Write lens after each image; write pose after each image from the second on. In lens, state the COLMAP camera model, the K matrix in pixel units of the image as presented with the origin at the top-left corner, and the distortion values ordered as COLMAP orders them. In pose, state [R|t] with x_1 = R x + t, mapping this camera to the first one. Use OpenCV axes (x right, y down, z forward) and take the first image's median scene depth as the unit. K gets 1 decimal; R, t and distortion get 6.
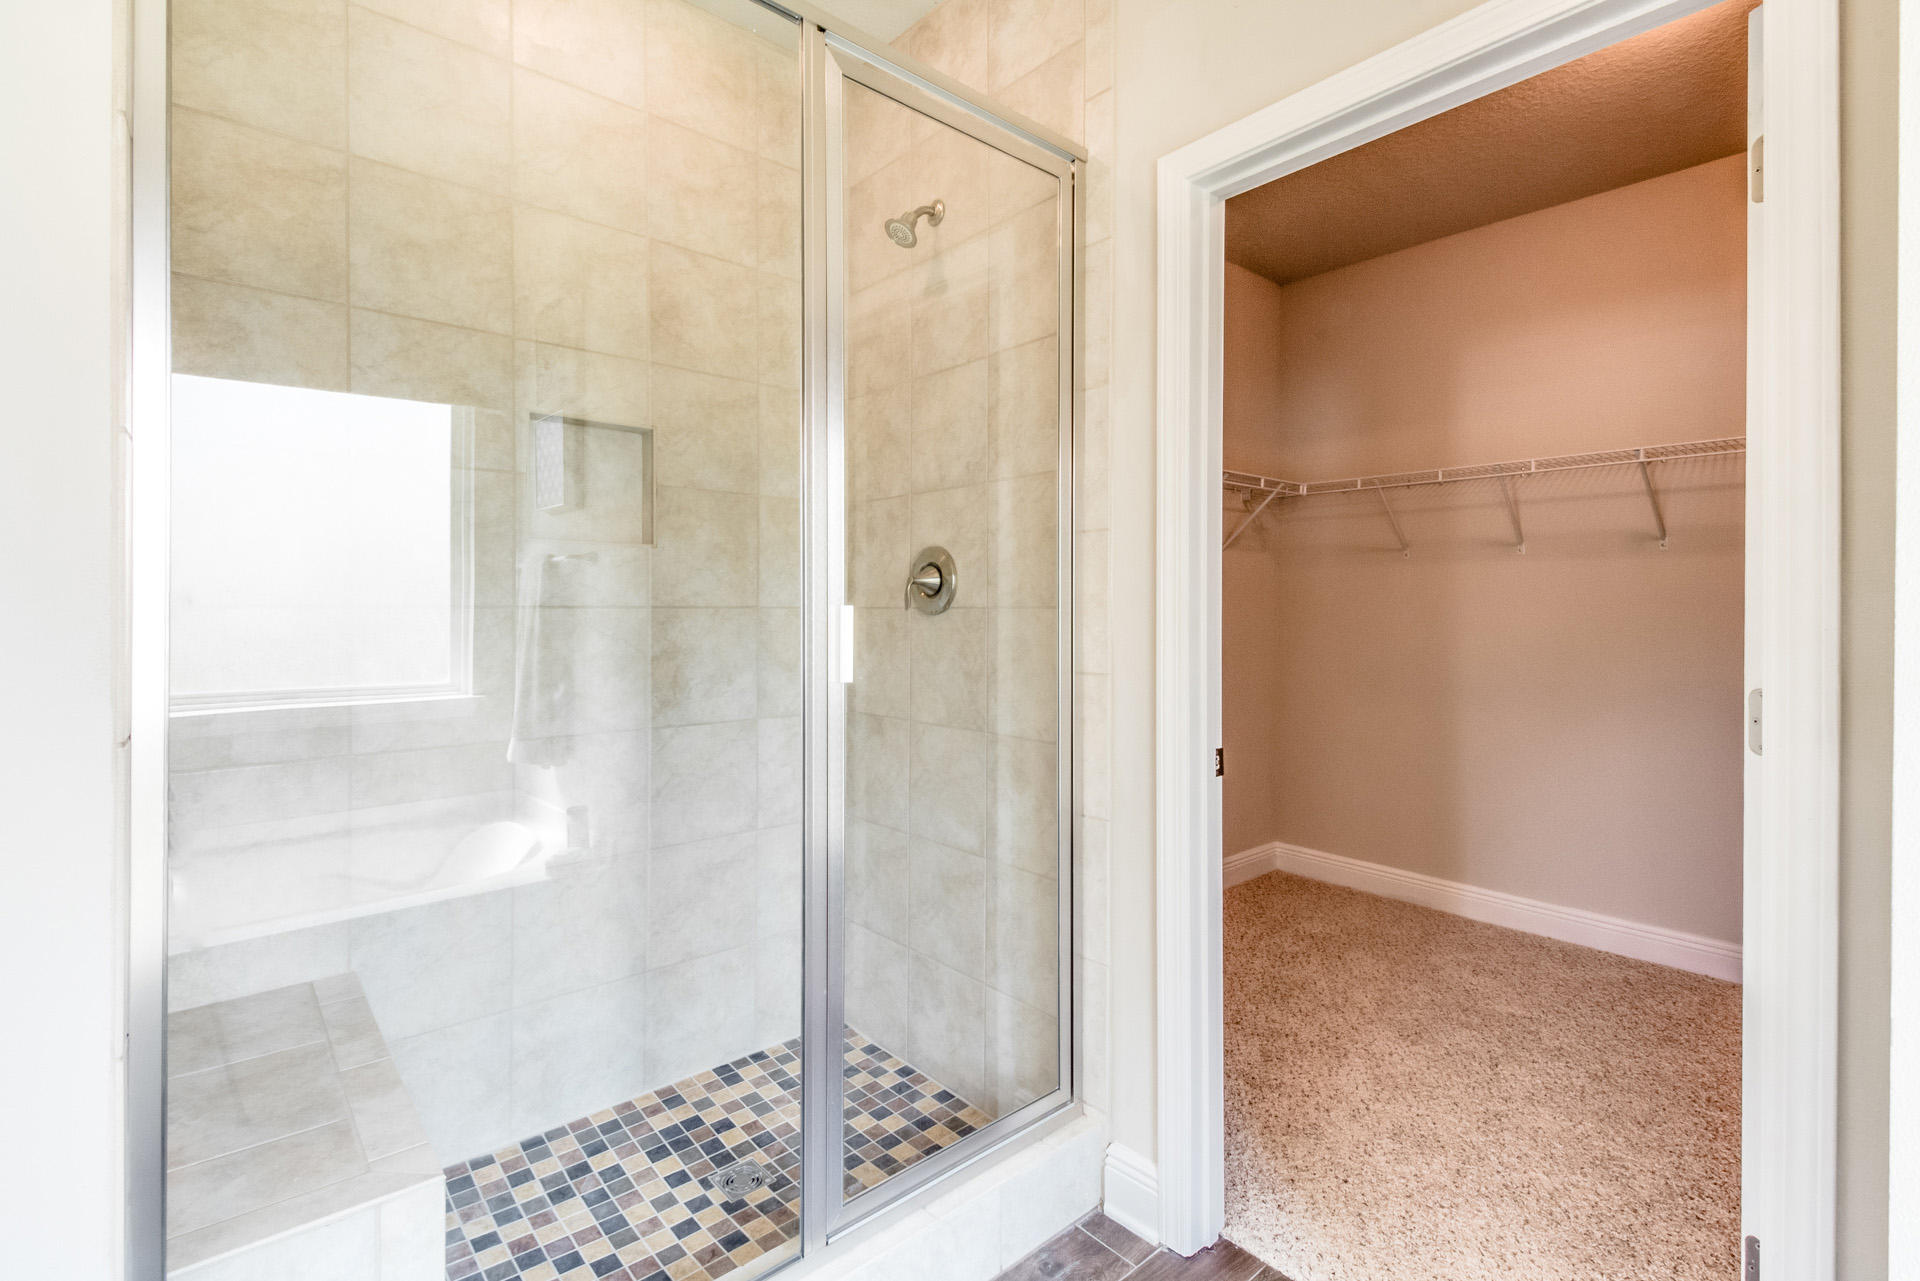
lens RADIAL K [[897.2, 0, 944.6], [0, 897.2, 609.3], [0, 0, 1]] dist [0.000735, -0.000536]
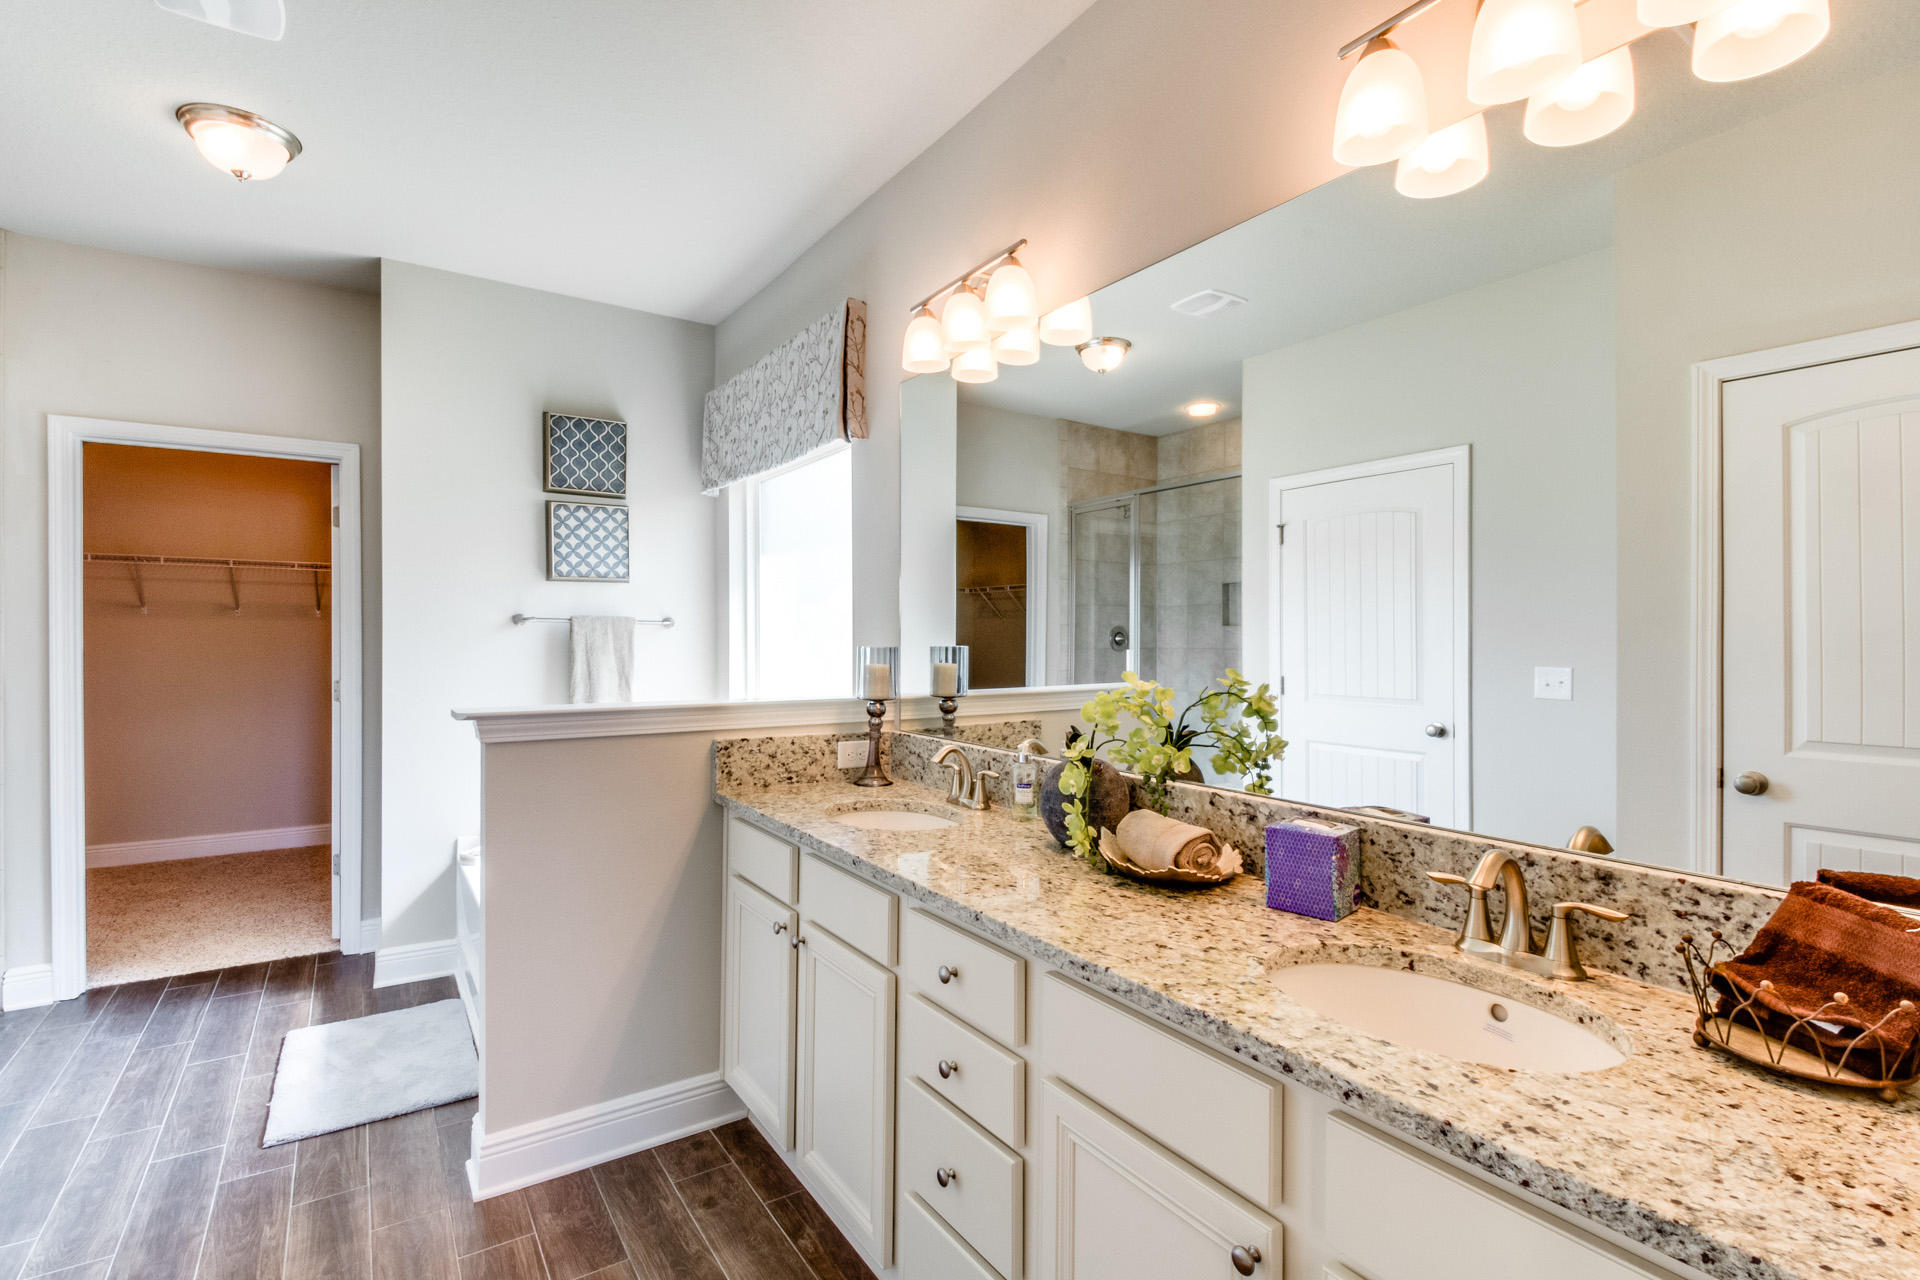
lens RADIAL K [[897.2, 0, 944.6], [0, 897.2, 608.8], [0, 0, 1]] dist [0.000735, -0.000536]
pose [[0.115175, 0.019046, 0.993163, -0.809409], [0.002779, 0.999806, -0.019495, -0.039236], [-0.993341, 0.005005, 0.115099, -0.604356]]
